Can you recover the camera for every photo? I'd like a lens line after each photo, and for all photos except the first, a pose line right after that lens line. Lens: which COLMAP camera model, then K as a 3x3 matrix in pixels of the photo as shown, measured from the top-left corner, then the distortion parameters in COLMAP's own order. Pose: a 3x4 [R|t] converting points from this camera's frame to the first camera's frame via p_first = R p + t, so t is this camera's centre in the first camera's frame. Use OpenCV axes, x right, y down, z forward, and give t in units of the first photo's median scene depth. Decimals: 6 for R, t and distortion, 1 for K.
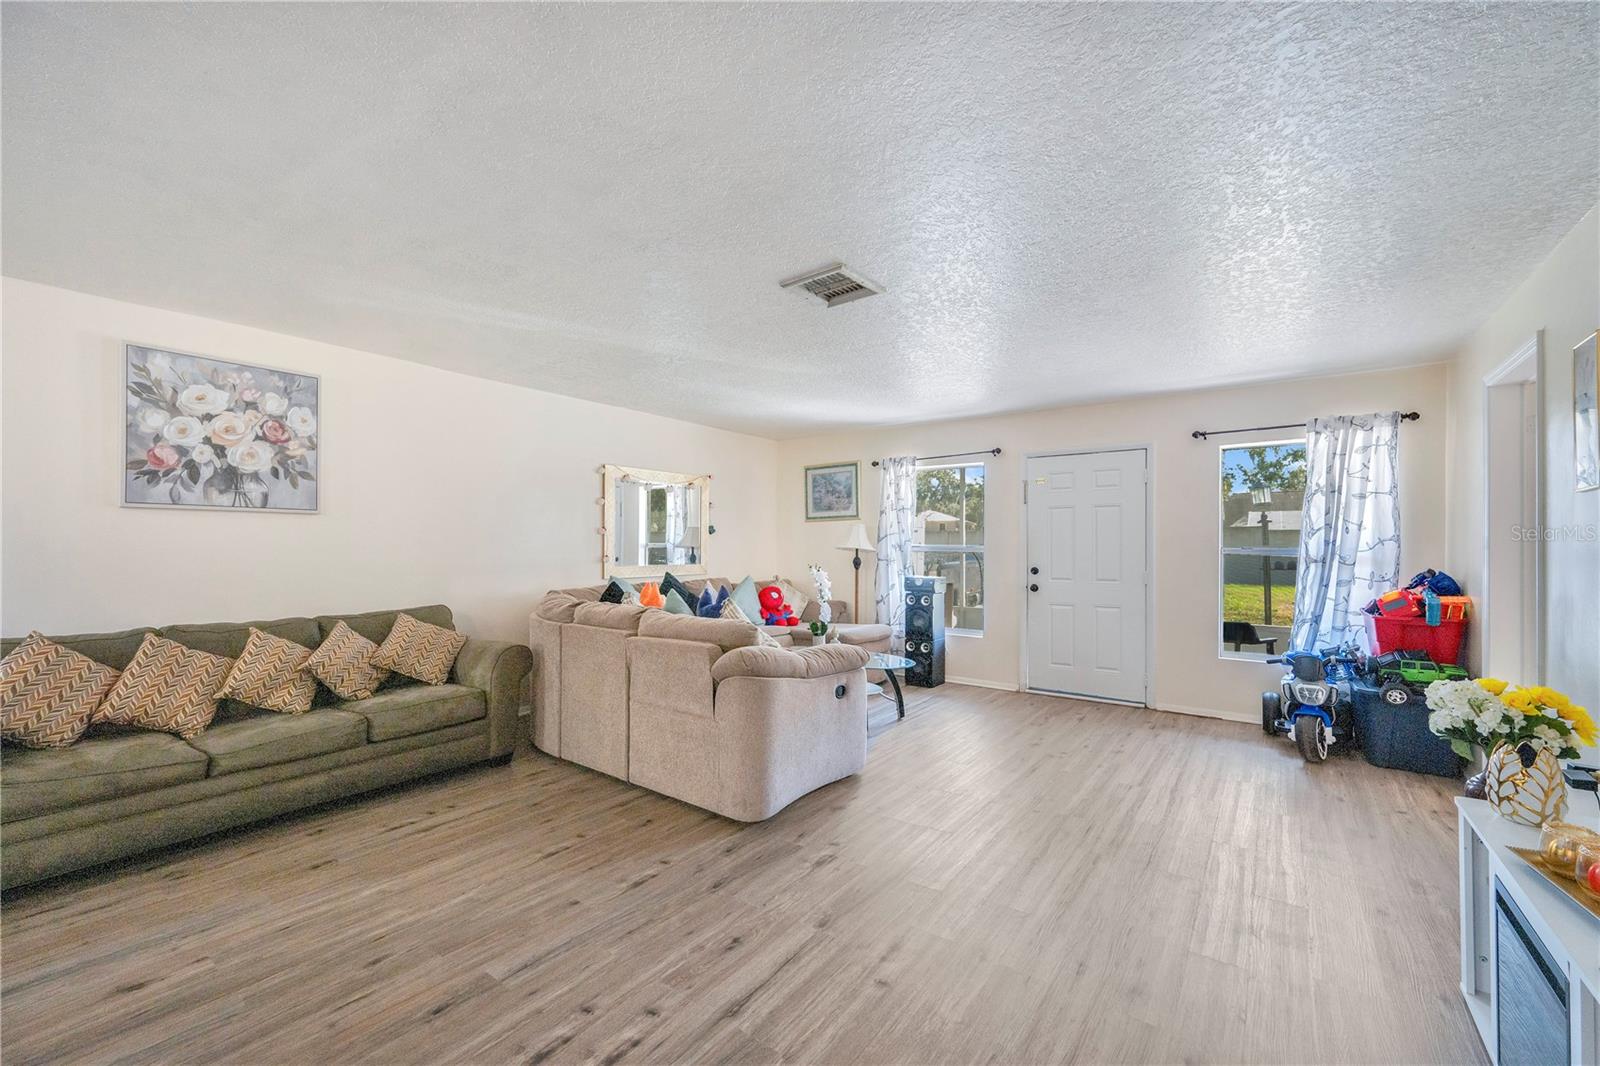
lens RADIAL K [[623.0, 0, 773.2], [0, 623.0, 545.8], [0, 0, 1]] dist [-0.000131, 0.000185]
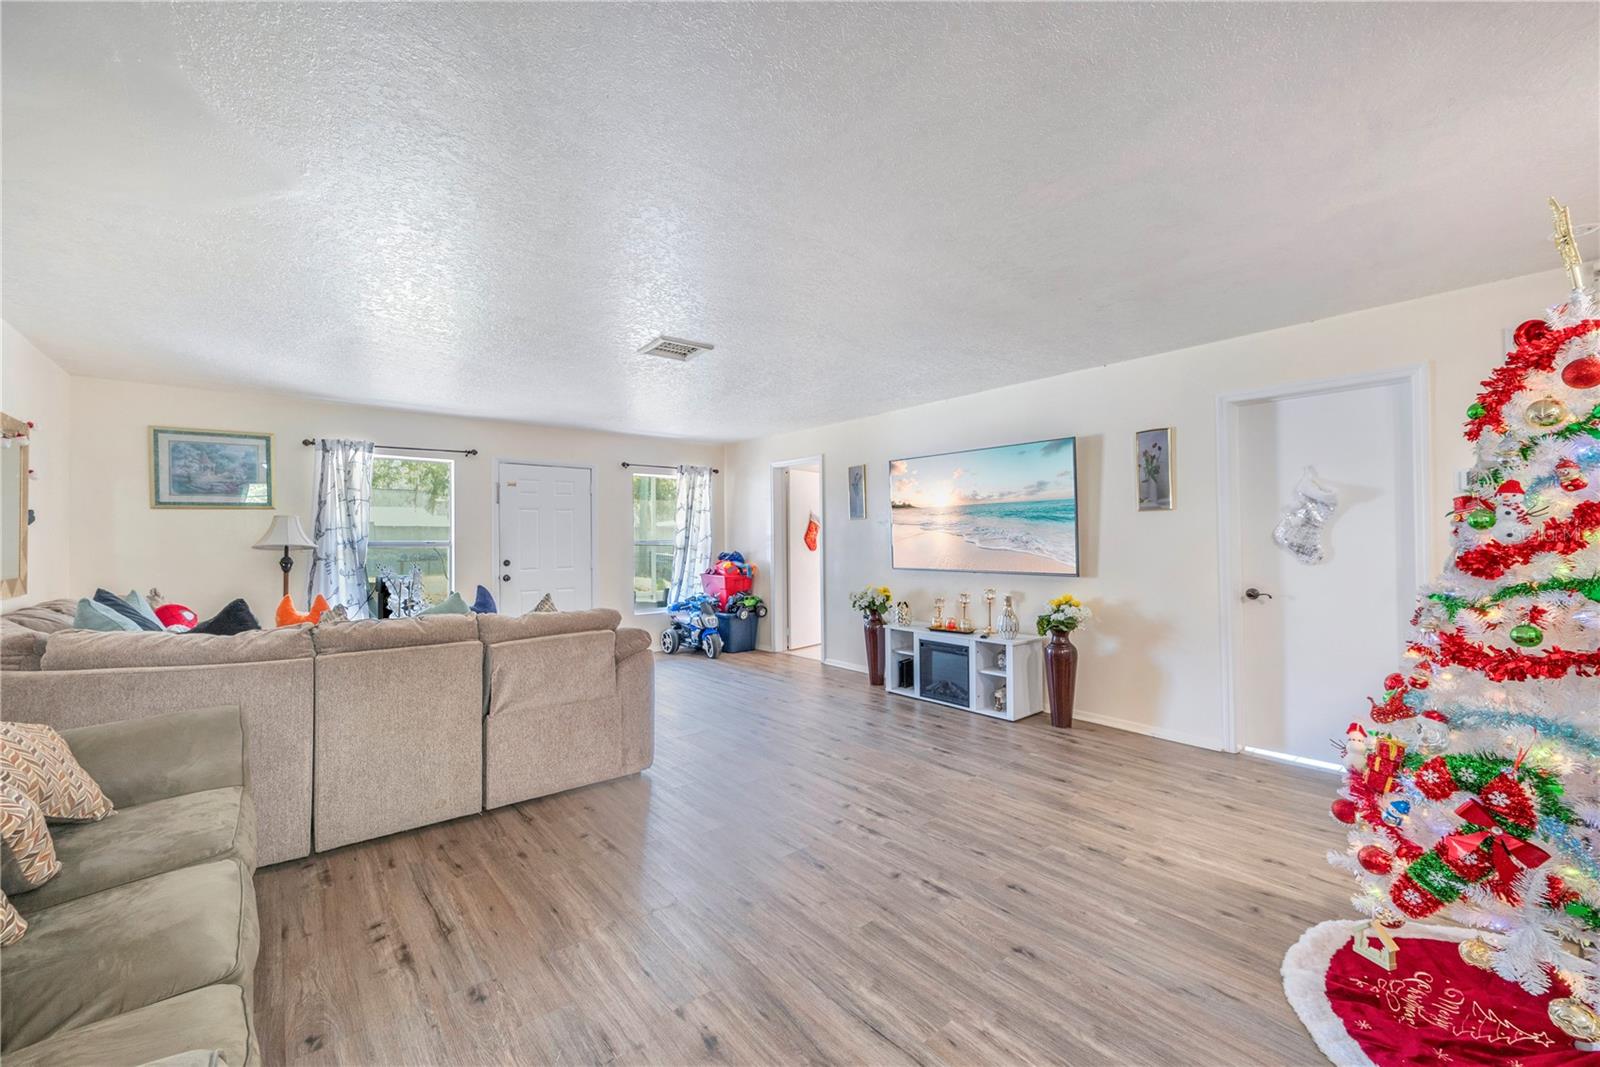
lens RADIAL K [[656.9, 0, 779.3], [0, 656.9, 541.1], [0, 0, 1]] dist [-0.000489, 0.000021]
pose [[0.252467, -0.006778, 0.967582, -0.829762], [0.006846, 0.999963, 0.005218, -0.003578], [-0.967581, 0.005307, 0.252504, 0.291587]]
